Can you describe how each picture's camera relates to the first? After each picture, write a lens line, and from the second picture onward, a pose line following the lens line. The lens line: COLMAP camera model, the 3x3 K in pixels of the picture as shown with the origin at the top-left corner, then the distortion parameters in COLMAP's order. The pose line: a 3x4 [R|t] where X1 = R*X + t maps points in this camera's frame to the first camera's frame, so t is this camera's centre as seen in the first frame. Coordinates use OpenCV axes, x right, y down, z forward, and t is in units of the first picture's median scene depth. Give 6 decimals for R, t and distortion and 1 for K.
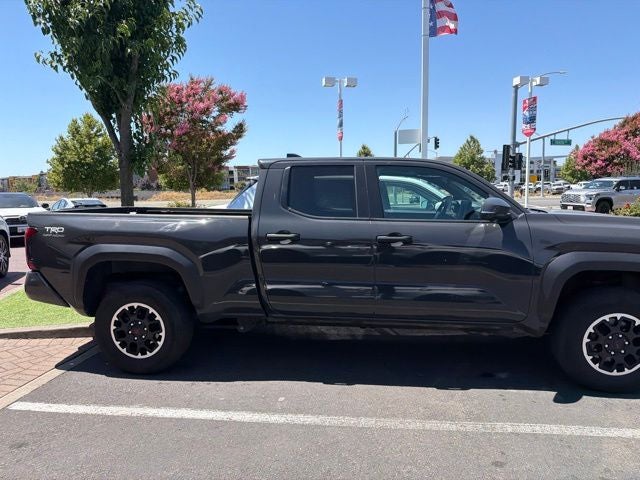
lens RADIAL K [[444.3, 0, 320.0], [0, 444.3, 240.0], [0, 0, 1]] dist [0.057548, -0.072674]
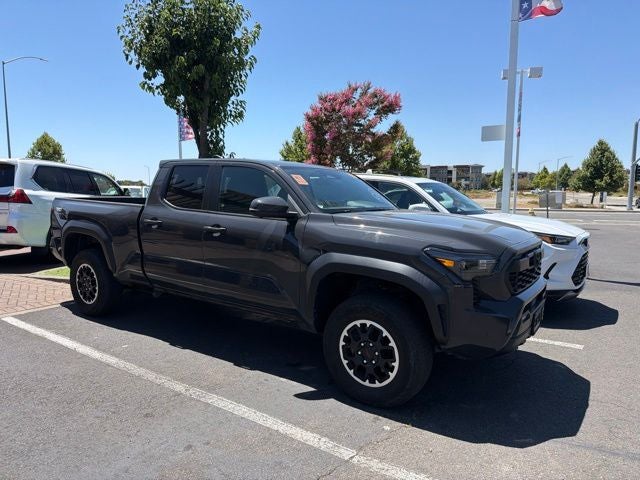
lens RADIAL K [[444.3, 0, 320.0], [0, 444.3, 240.0], [0, 0, 1]] dist [0.057548, -0.072674]
pose [[0.882544, 0.076167, -0.464019, 0.869536], [-0.076239, 0.996915, 0.018638, -0.015419], [0.464008, 0.018927, 0.885629, 0.094021]]
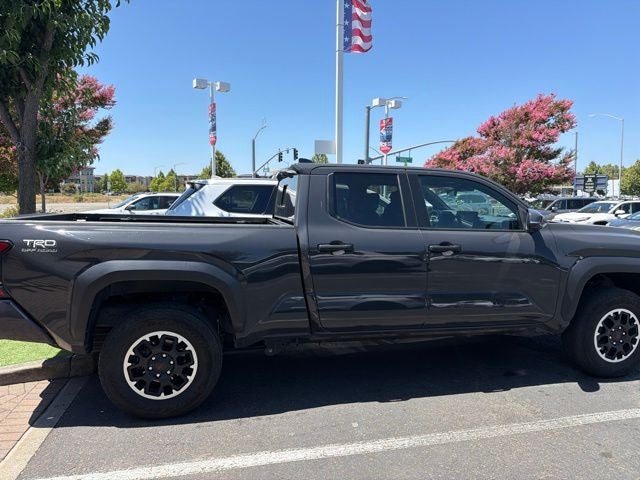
lens RADIAL K [[444.7, 0, 319.4], [0, 444.7, 237.6], [0, 0, 1]] dist [0.050445, -0.061487]
pose [[0.942985, -0.007460, 0.332751, -0.402529], [0.015111, 0.999677, -0.020413, -0.009281], [-0.332492, 0.024277, 0.942794, 0.129510]]
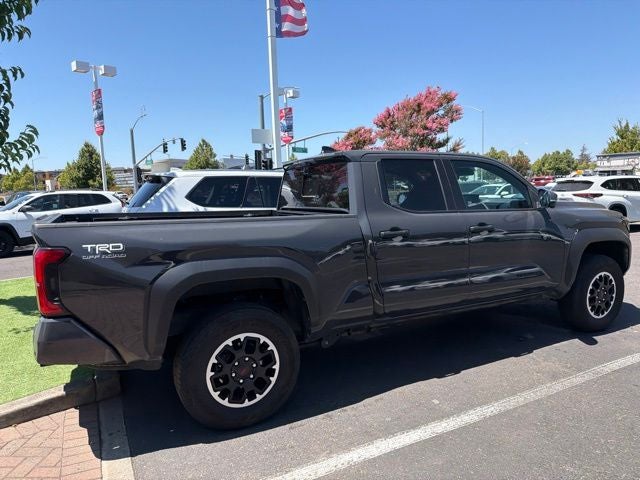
lens RADIAL K [[446.4, 0, 318.7], [0, 446.4, 242.2], [0, 0, 1]] dist [0.060099, -0.077903]
pose [[0.828375, -0.075779, 0.555024, -0.704662], [0.077567, 0.996780, 0.020324, -0.019992], [-0.554777, 0.026216, 0.831586, 0.288208]]
